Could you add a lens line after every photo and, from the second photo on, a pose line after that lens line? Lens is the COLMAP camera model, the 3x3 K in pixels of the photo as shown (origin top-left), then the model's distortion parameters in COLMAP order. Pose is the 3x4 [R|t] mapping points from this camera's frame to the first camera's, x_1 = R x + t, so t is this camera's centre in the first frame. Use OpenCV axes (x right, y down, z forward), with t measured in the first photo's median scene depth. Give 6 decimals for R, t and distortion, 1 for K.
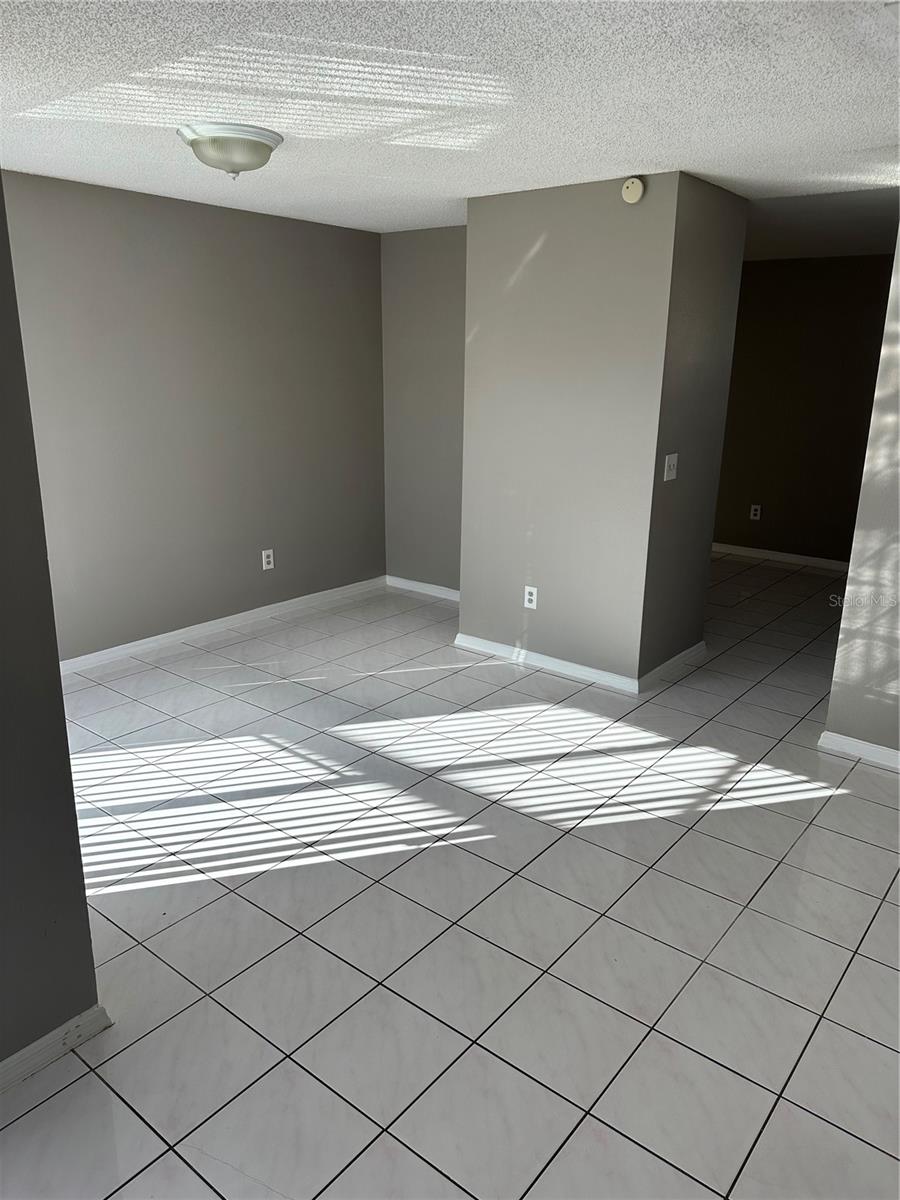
lens RADIAL K [[782.2, 0, 451.3], [0, 782.2, 575.1], [0, 0, 1]] dist [-0.000631, -0.000155]
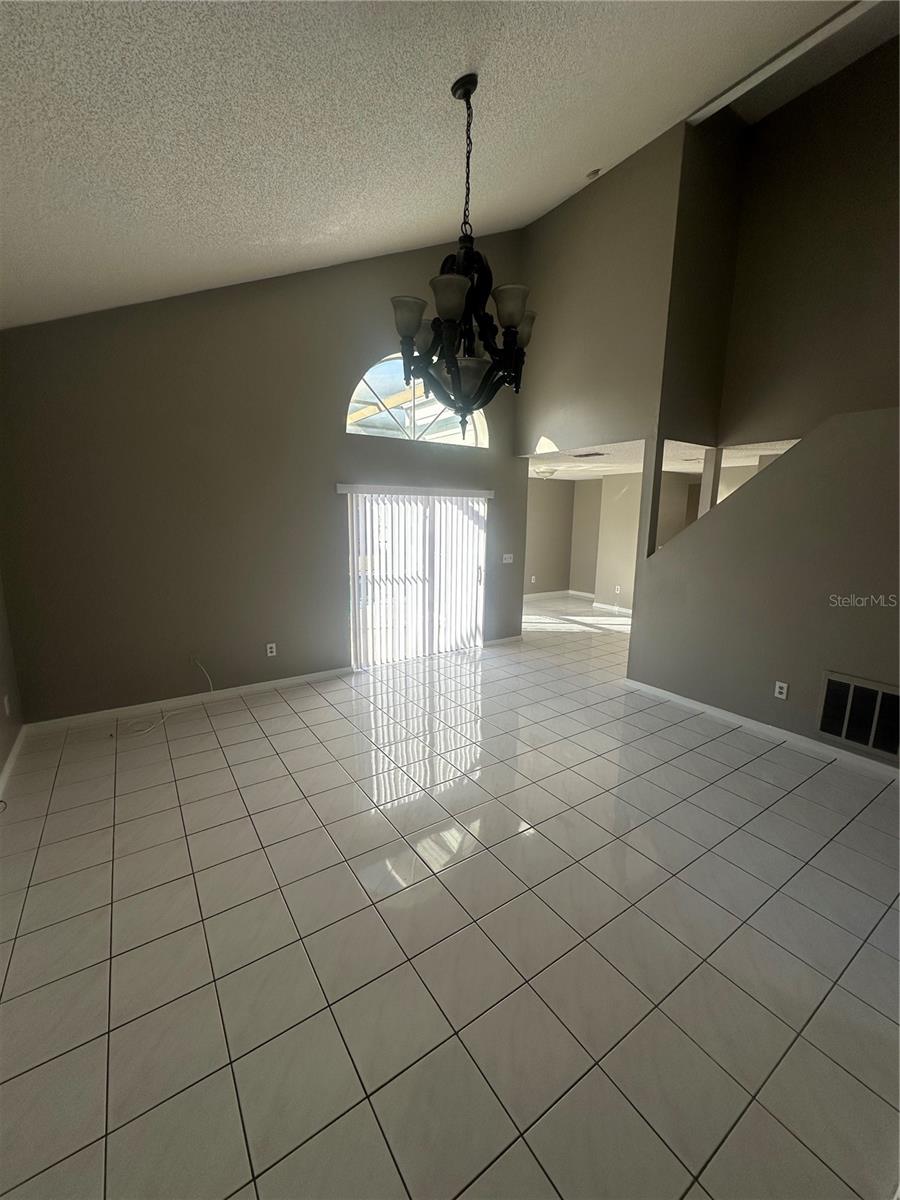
lens RADIAL K [[475.0, 0, 454.8], [0, 475.0, 600.3], [0, 0, 1]] dist [0.000279, 0.000062]
pose [[0.968335, 0.043470, -0.245842, -0.084606], [-0.067590, 0.993597, -0.090540, 0.333936], [0.240332, 0.104290, 0.965072, -1.221819]]
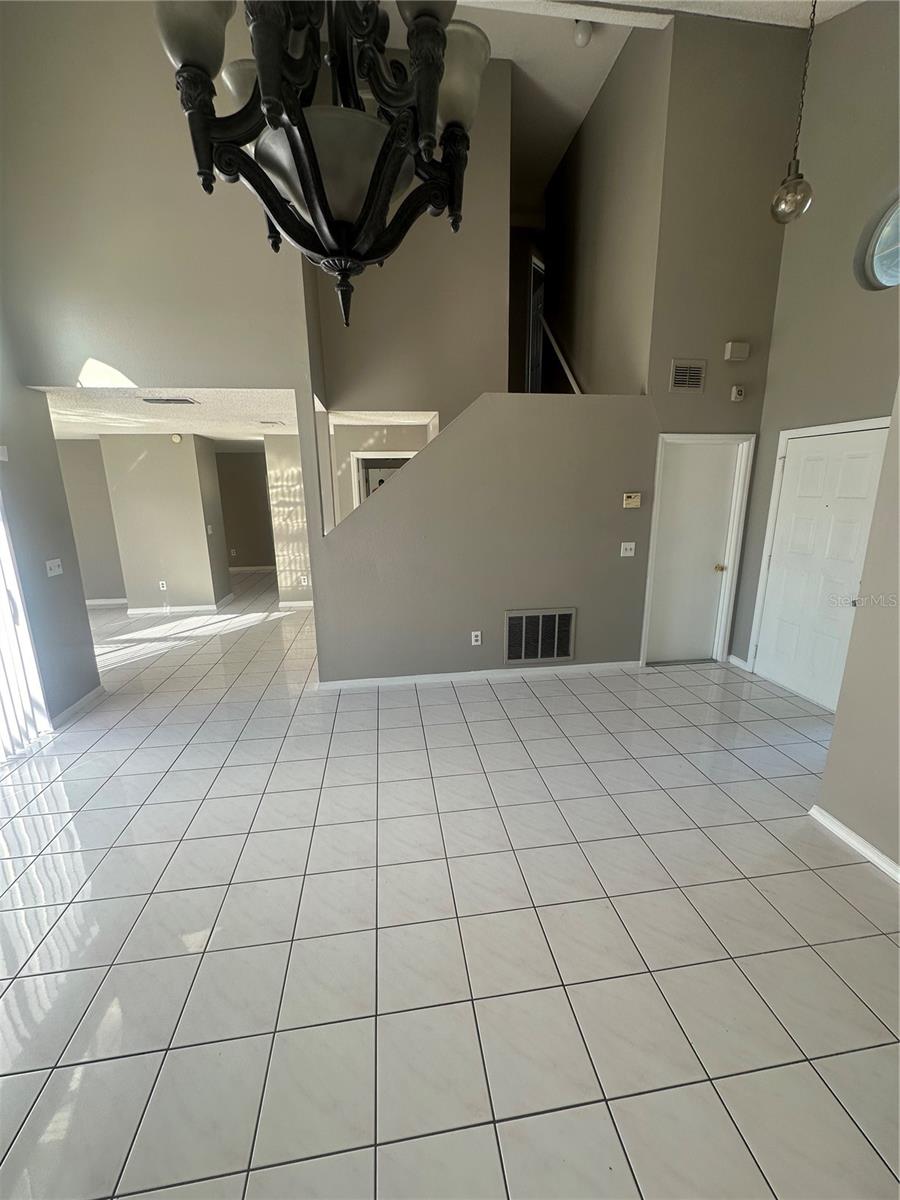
lens RADIAL K [[475.0, 0, 454.8], [0, 475.0, 600.3], [0, 0, 1]] dist [0.000279, 0.000062]
pose [[0.652210, -0.198066, 0.731705, -0.477607], [0.228045, 0.971813, 0.059792, 0.224351], [-0.722923, 0.127865, 0.678994, -0.842303]]
